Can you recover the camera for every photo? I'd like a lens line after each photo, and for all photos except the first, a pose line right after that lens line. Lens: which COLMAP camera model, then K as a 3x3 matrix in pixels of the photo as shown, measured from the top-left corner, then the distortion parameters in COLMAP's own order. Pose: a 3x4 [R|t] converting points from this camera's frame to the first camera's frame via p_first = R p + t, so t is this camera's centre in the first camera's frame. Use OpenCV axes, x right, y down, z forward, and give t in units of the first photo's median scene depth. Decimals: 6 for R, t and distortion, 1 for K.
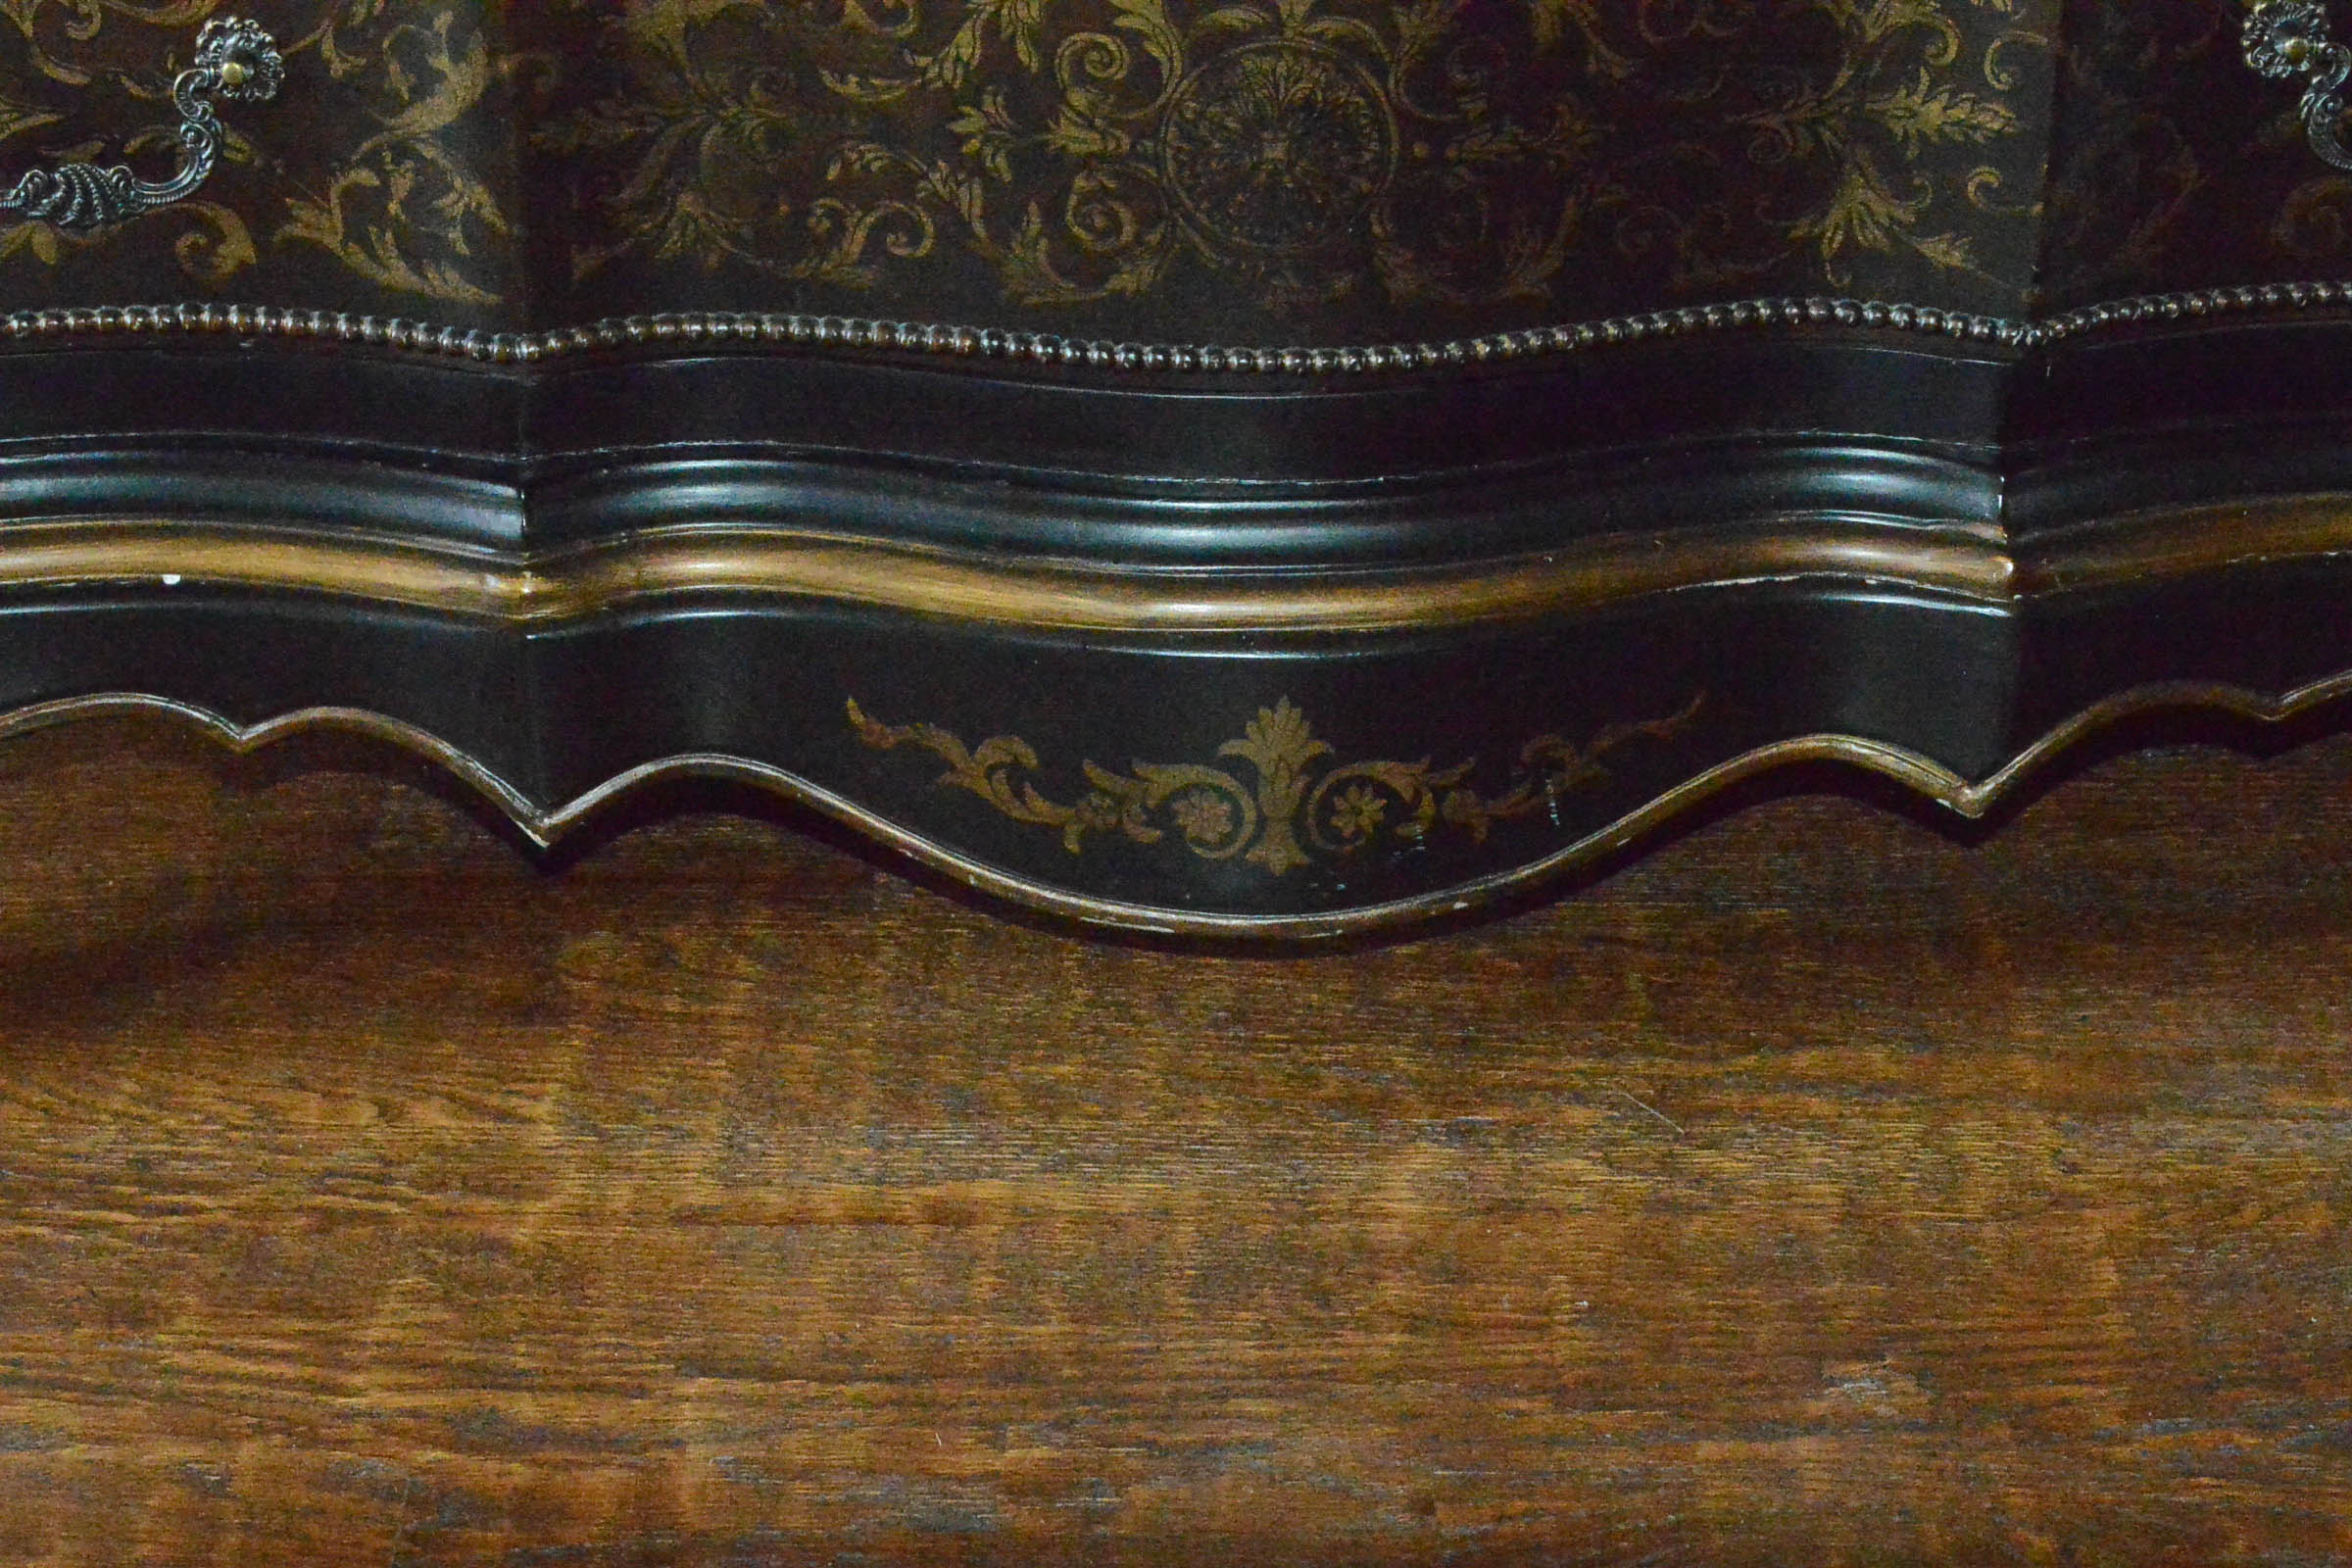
lens RADIAL K [[4599.0, 0, 1176.0], [0, 4599.0, 784.0], [0, 0, 1]] dist [0.010577, 0.065895]
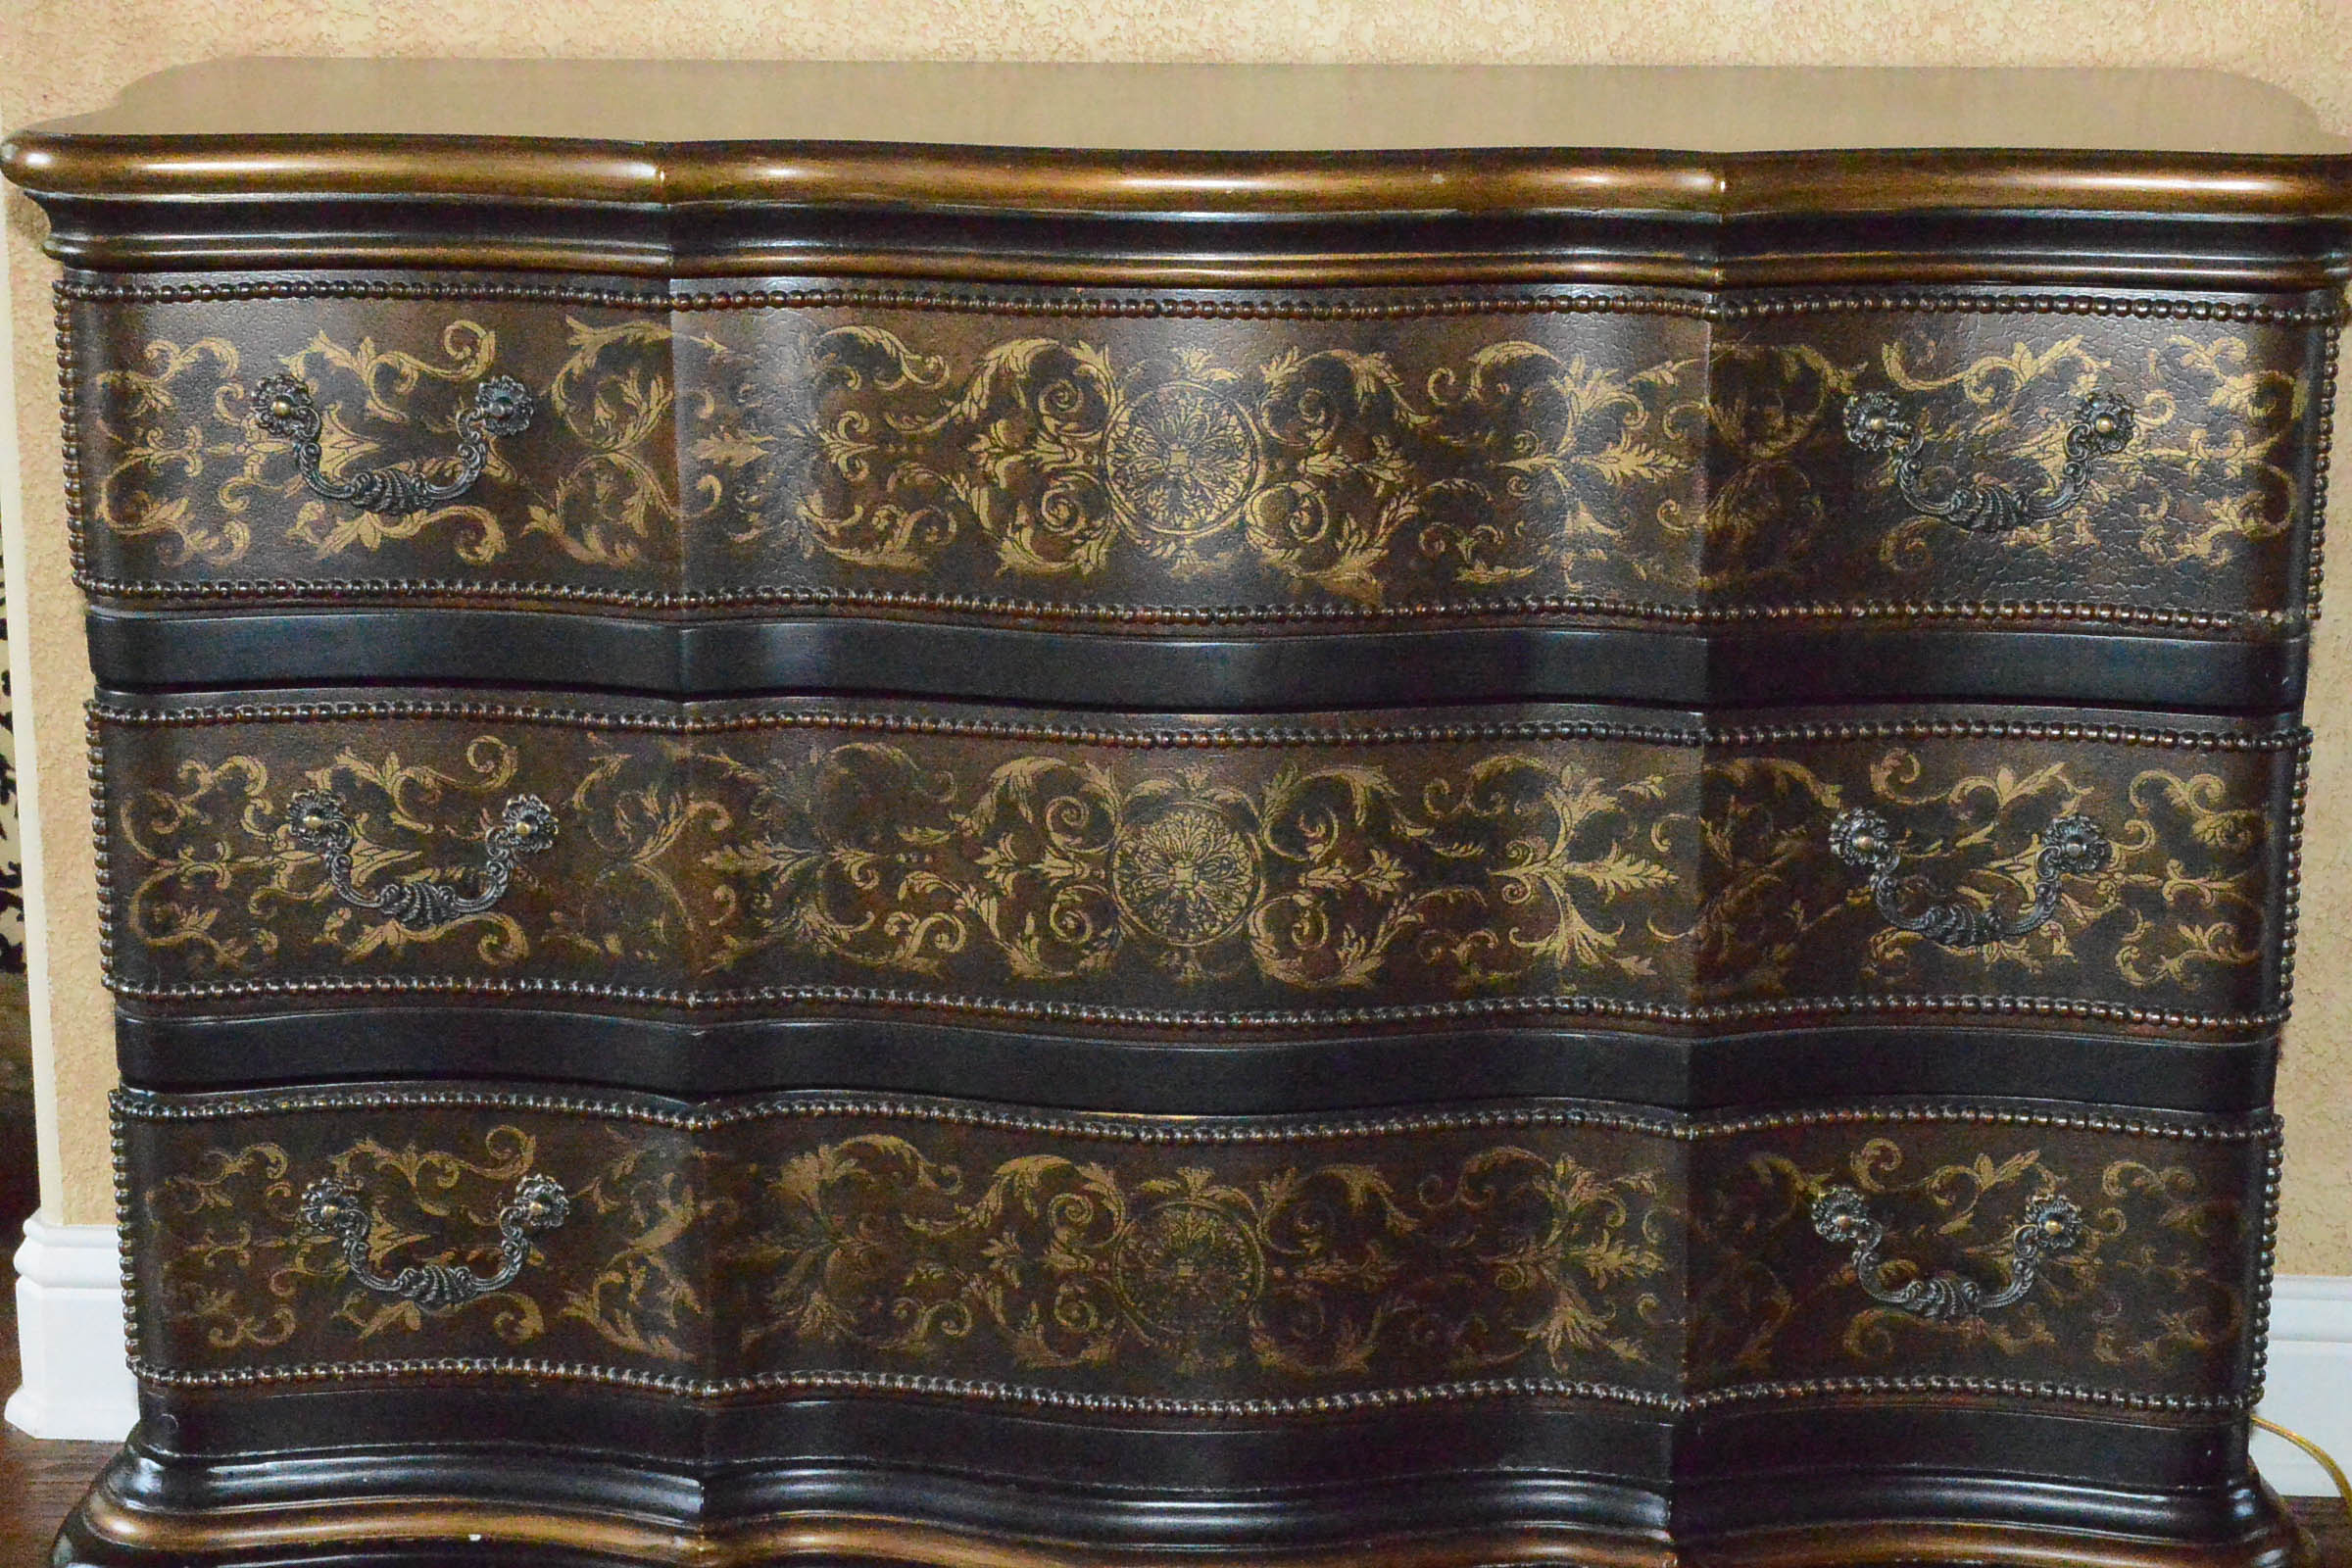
lens RADIAL K [[4075.3, 0, 1176.0], [0, 4075.3, 784.0], [0, 0, 1]] dist [-0.036795, 0.080286]
pose [[0.997863, 0.013495, -0.063925, 0.102812], [-0.031487, 0.956641, -0.289564, 0.104529], [0.057246, 0.290958, 0.955022, -0.372143]]
